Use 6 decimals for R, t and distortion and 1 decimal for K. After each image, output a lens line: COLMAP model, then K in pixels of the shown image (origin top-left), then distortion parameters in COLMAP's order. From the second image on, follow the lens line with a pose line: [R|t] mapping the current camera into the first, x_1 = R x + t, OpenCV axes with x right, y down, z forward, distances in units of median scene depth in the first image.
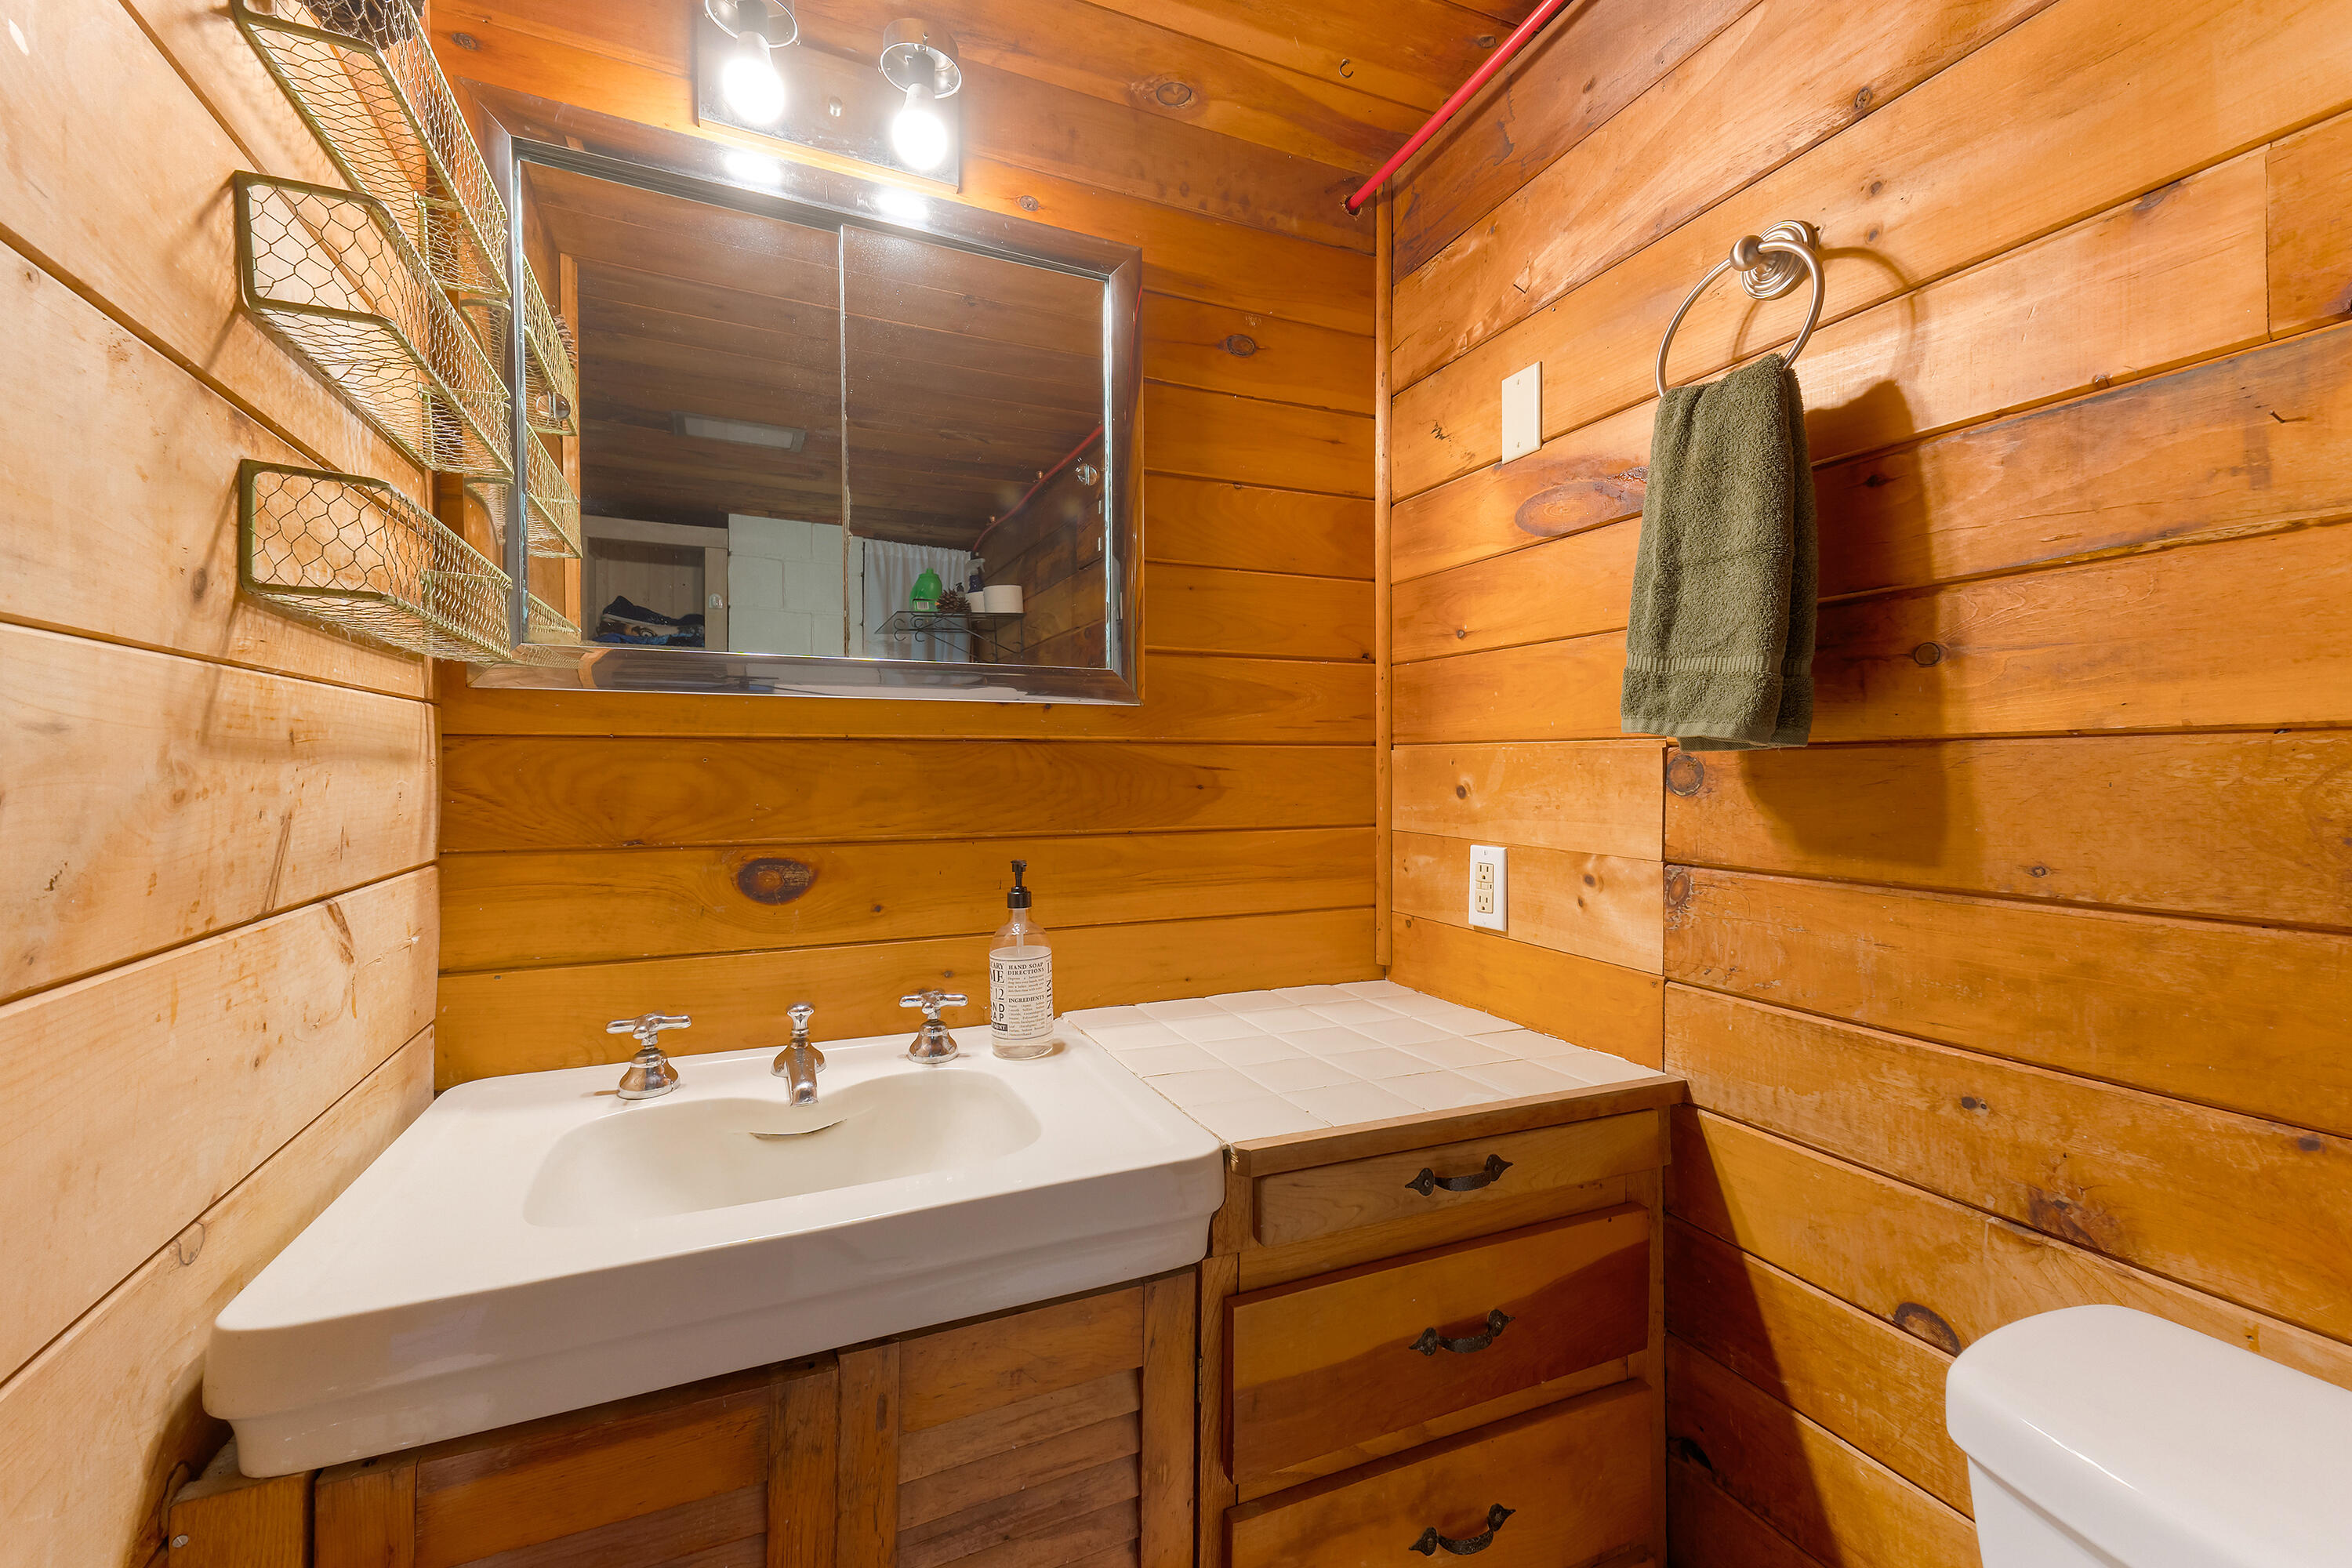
lens RADIAL K [[973.0, 0, 1162.9], [0, 973.0, 795.1], [0, 0, 1]] dist [0.069484, -0.017678]
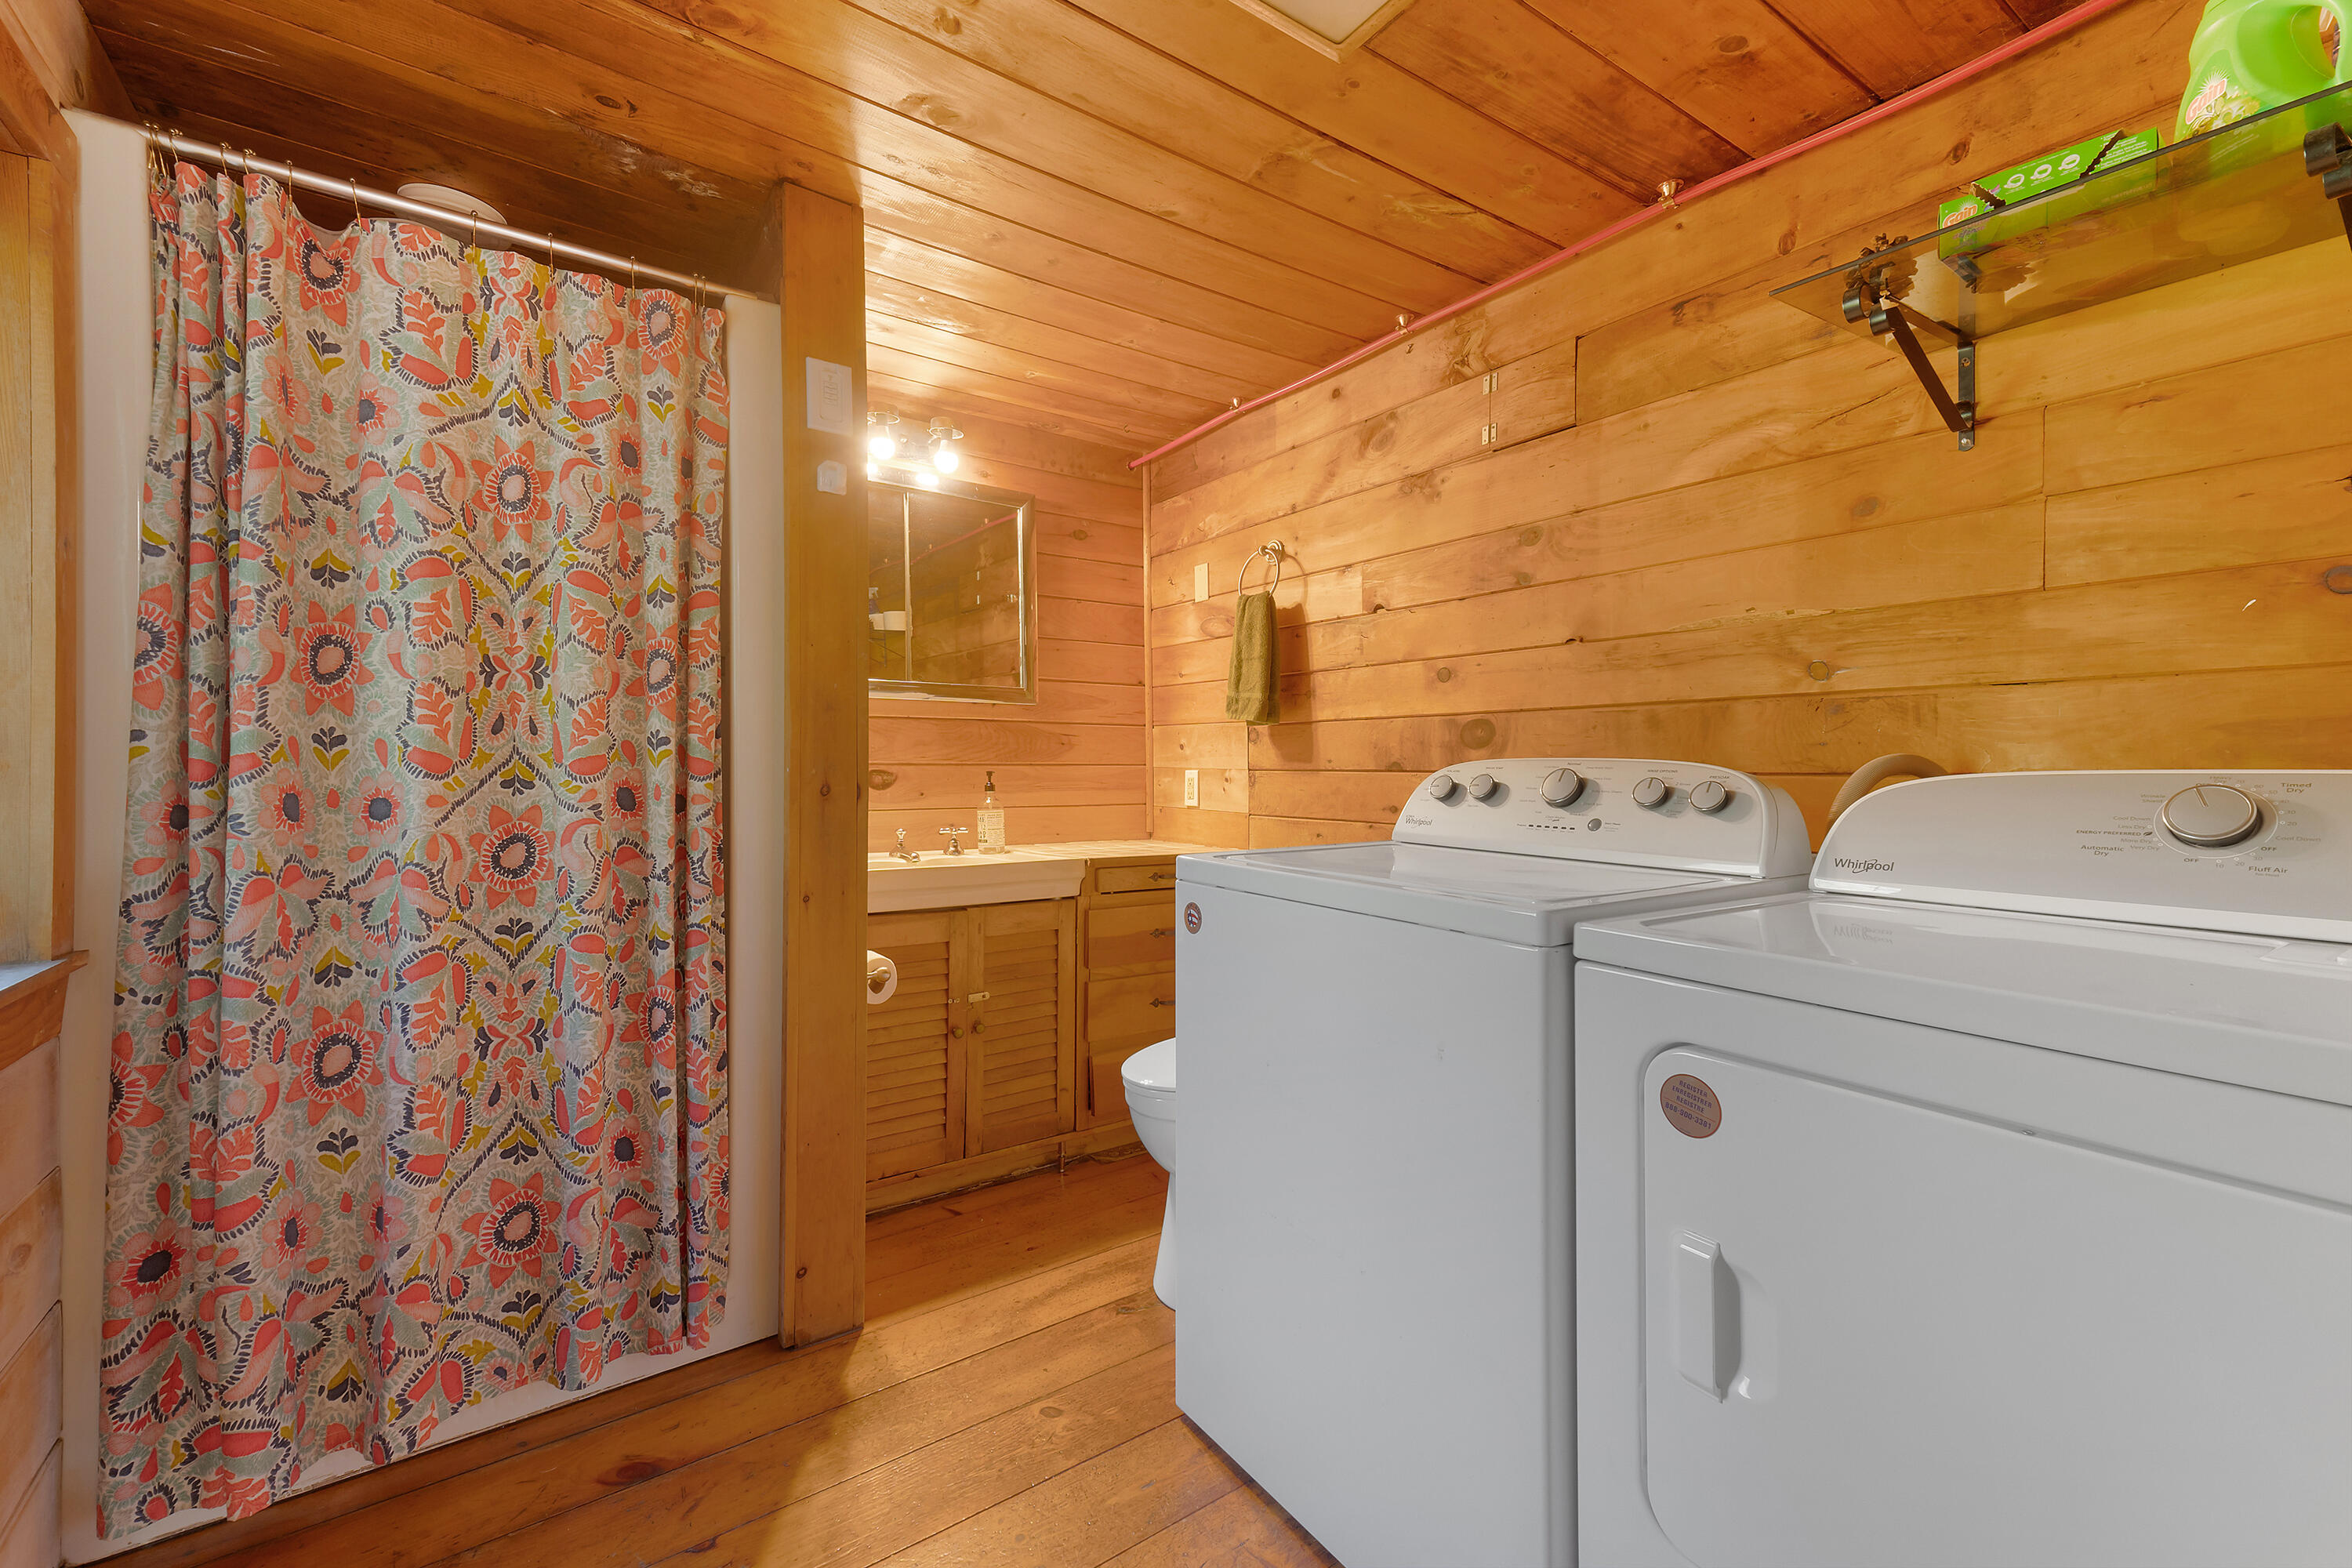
lens RADIAL K [[973.0, 0, 1162.9], [0, 973.0, 795.1], [0, 0, 1]] dist [0.069484, -0.017678]
pose [[0.979556, -0.003727, 0.201135, -0.194352], [0.003265, 0.999991, 0.002629, 0.109167], [-0.201143, -0.001918, 0.979560, -1.244931]]
